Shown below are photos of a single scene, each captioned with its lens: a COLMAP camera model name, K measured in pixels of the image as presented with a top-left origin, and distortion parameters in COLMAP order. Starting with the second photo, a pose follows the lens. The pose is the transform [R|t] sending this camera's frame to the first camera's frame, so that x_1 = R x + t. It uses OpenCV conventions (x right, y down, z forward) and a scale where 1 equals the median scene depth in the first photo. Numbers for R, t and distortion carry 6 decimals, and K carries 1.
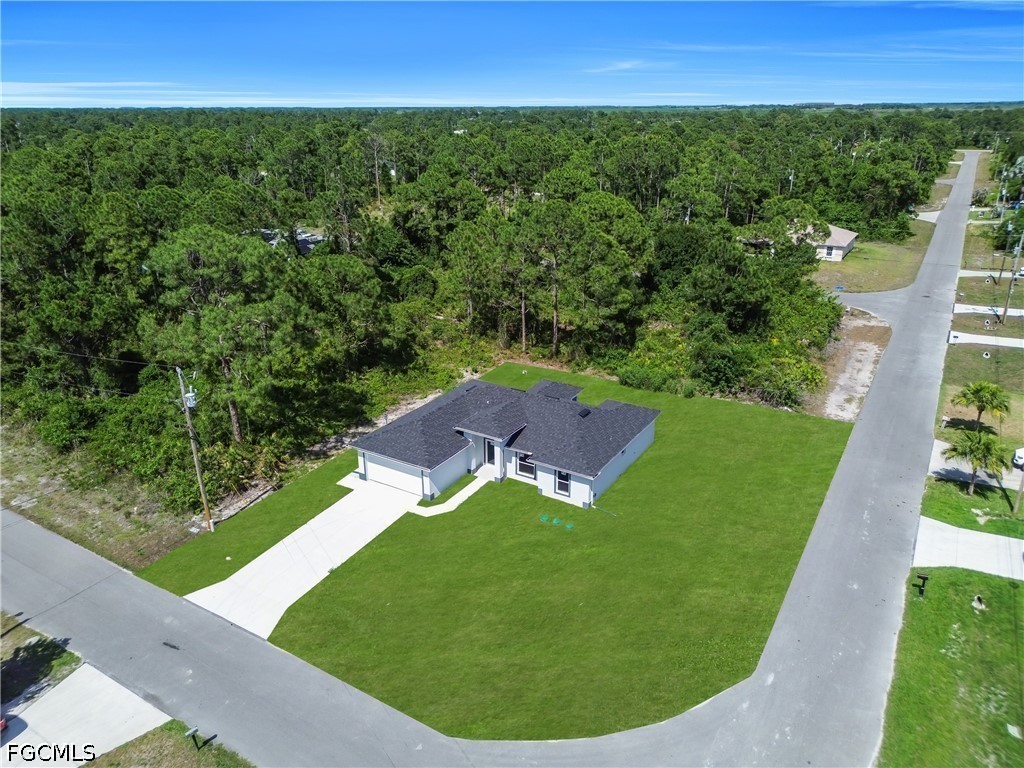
lens RADIAL K [[726.0, 0, 512.0], [0, 726.0, 384.0], [0, 0, 1]] dist [0.027964, -0.009655]
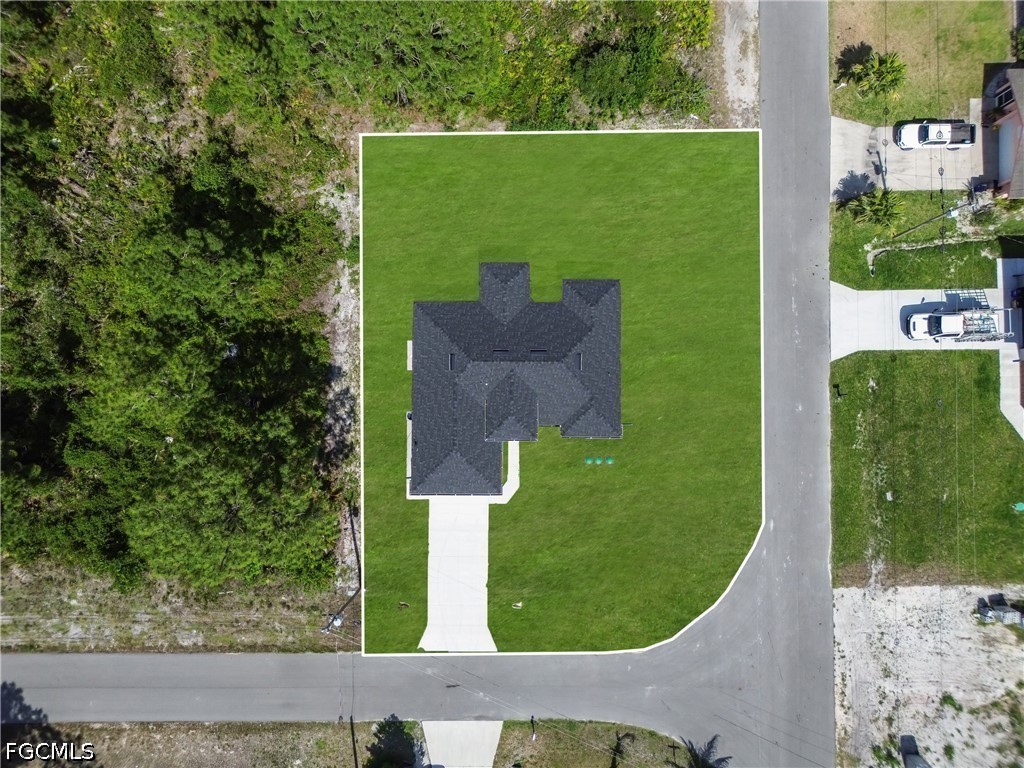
lens RADIAL K [[726.0, 0, 512.0], [0, 726.0, 384.0], [0, 0, 1]] dist [0.027964, -0.009655]
pose [[0.854010, -0.520180, 0.008961, -0.012503], [0.188400, 0.325270, 0.926663, -1.057519], [-0.484947, -0.789691, 0.375786, 0.671844]]
